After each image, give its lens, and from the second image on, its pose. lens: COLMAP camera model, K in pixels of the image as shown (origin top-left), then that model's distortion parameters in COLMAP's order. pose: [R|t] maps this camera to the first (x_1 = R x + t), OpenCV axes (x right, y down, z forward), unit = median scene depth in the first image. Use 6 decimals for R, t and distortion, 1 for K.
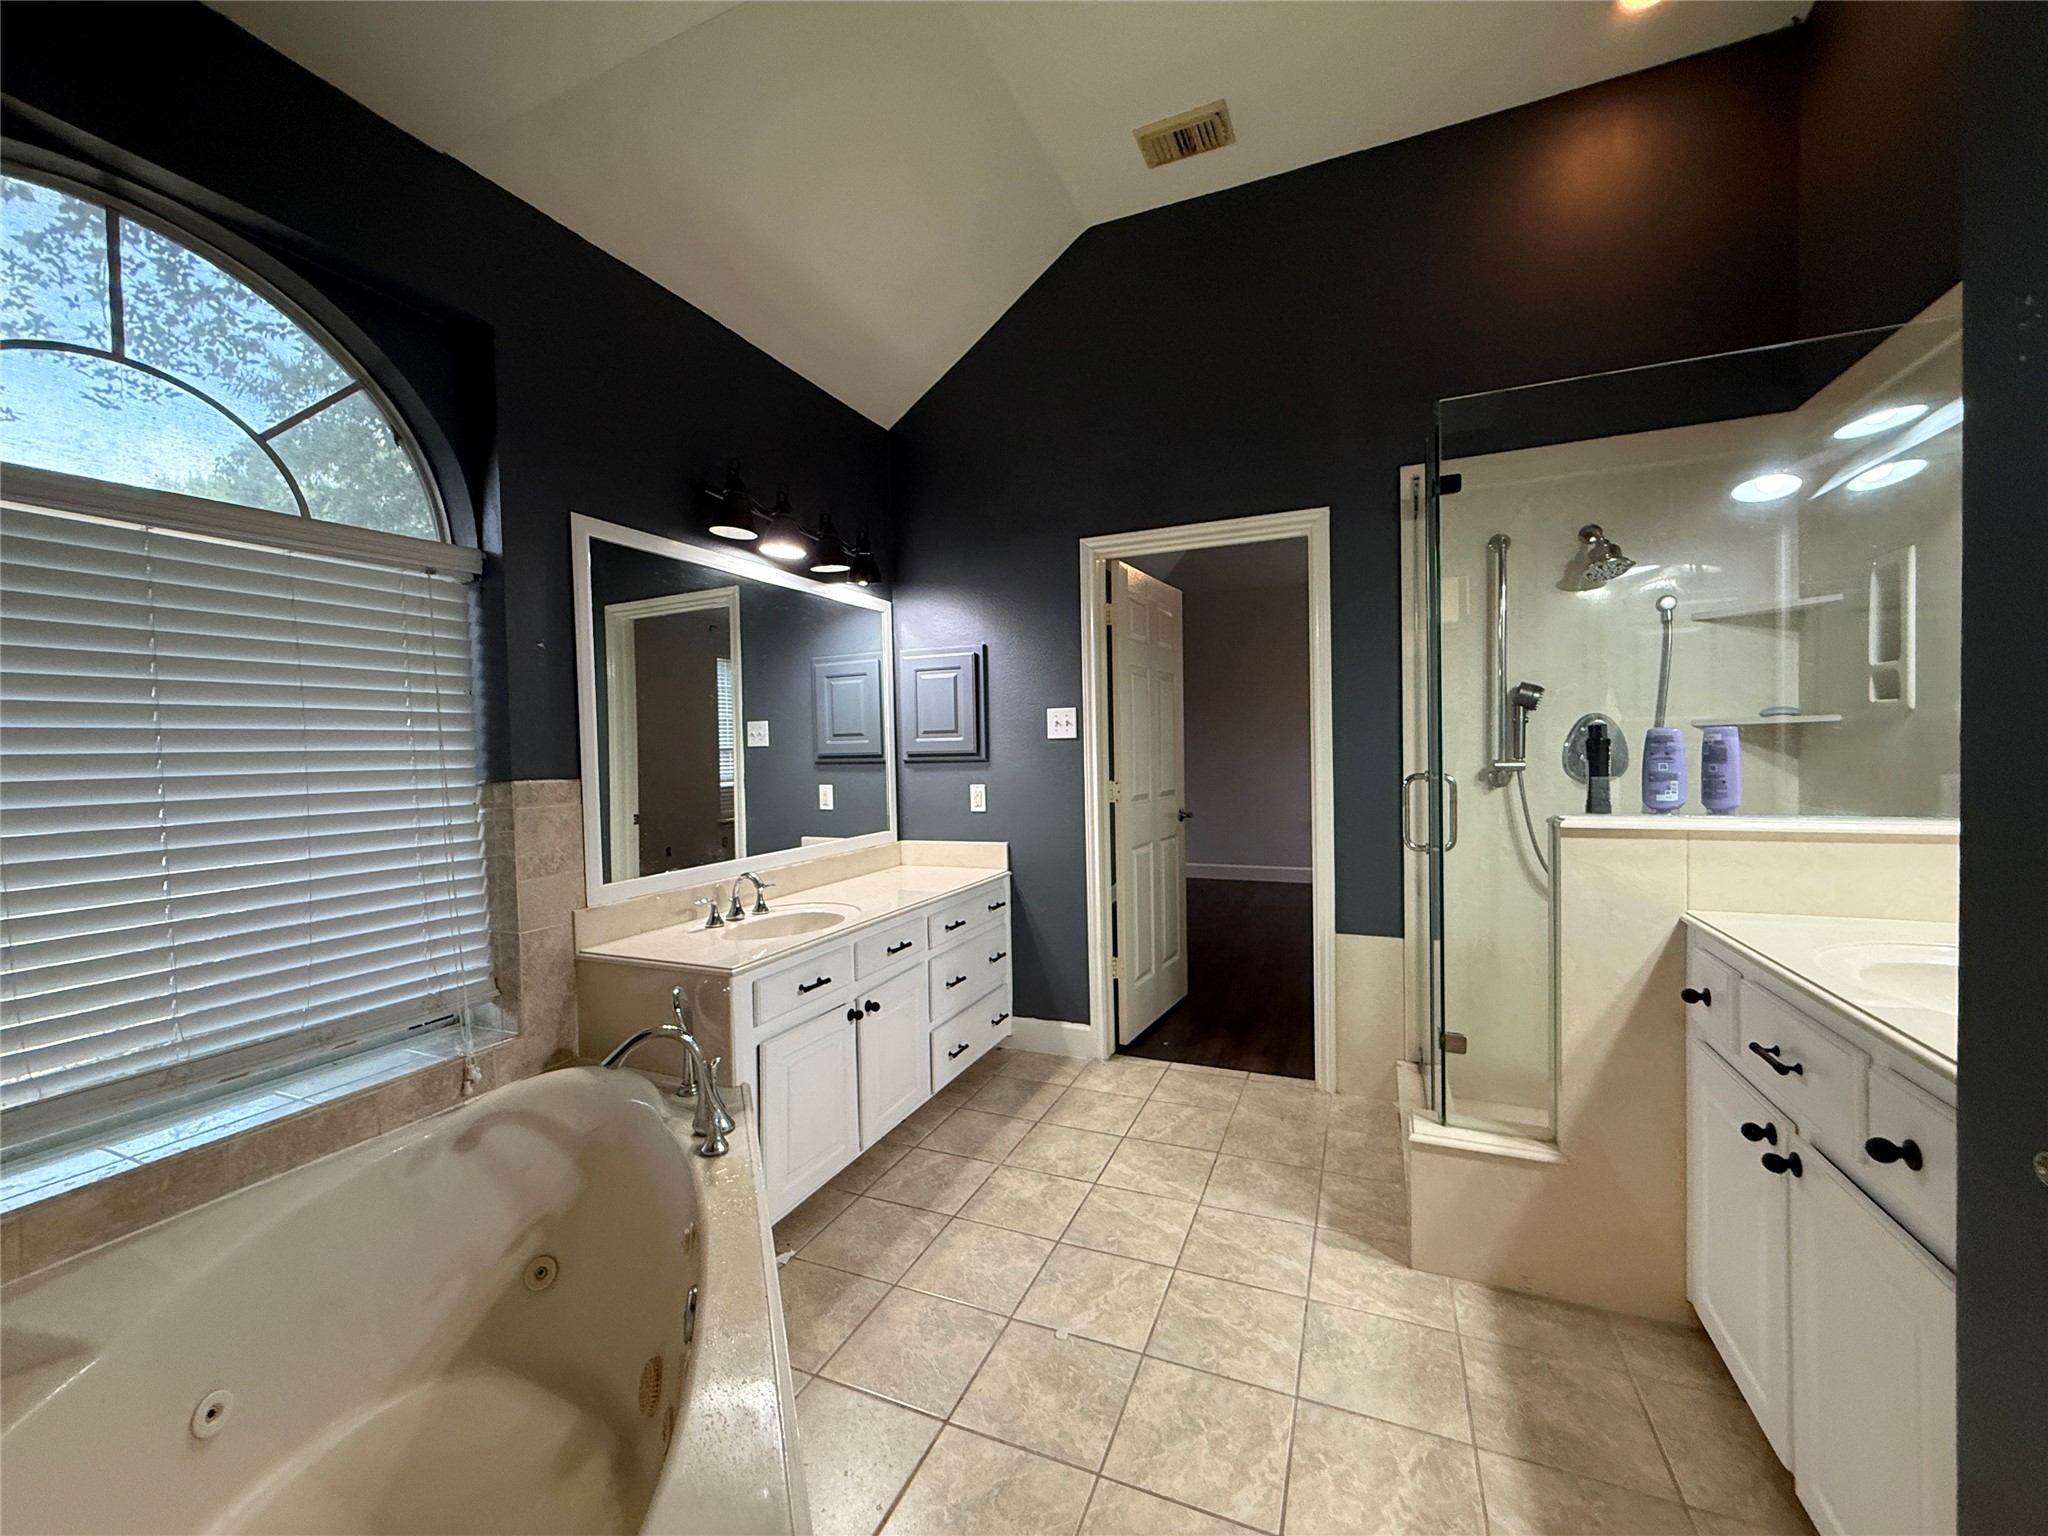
lens RADIAL K [[818.4, 0, 1024.0], [0, 818.4, 768.0], [0, 0, 1]] dist [0.001736, 0.000115]
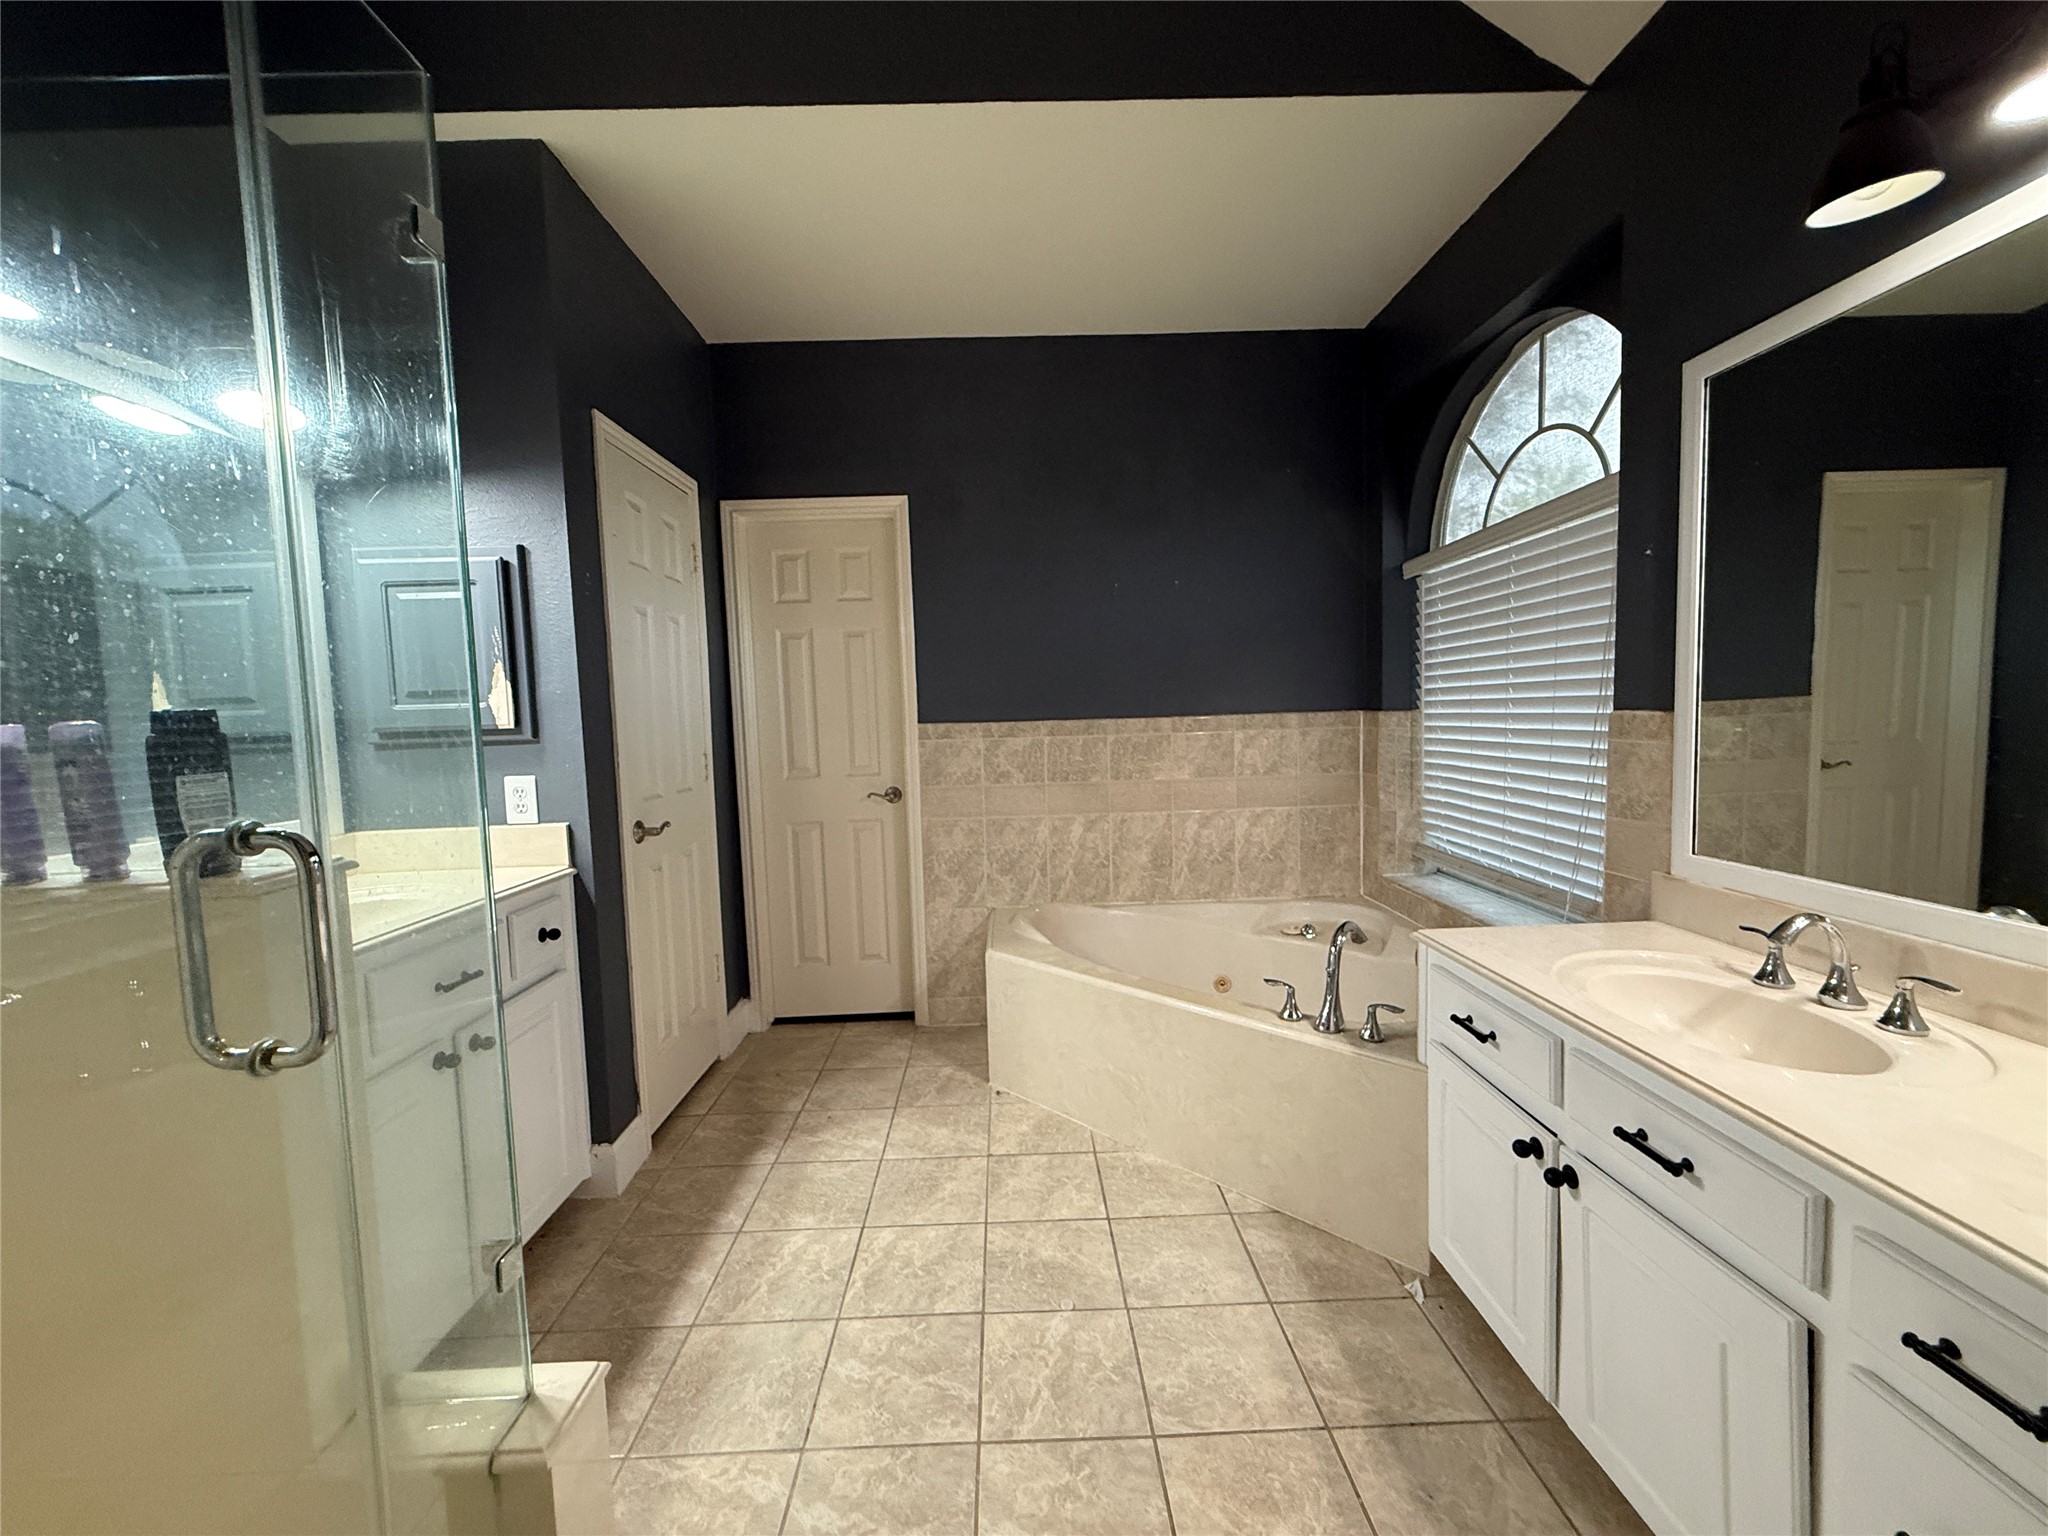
lens RADIAL K [[818.4, 0, 1024.0], [0, 818.4, 768.0], [0, 0, 1]] dist [0.001736, 0.000115]
pose [[-0.909726, 0.082559, -0.406918, 0.427339], [0.043904, 0.993665, 0.103449, -0.050562], [0.412881, 0.076245, -0.907588, 1.769198]]
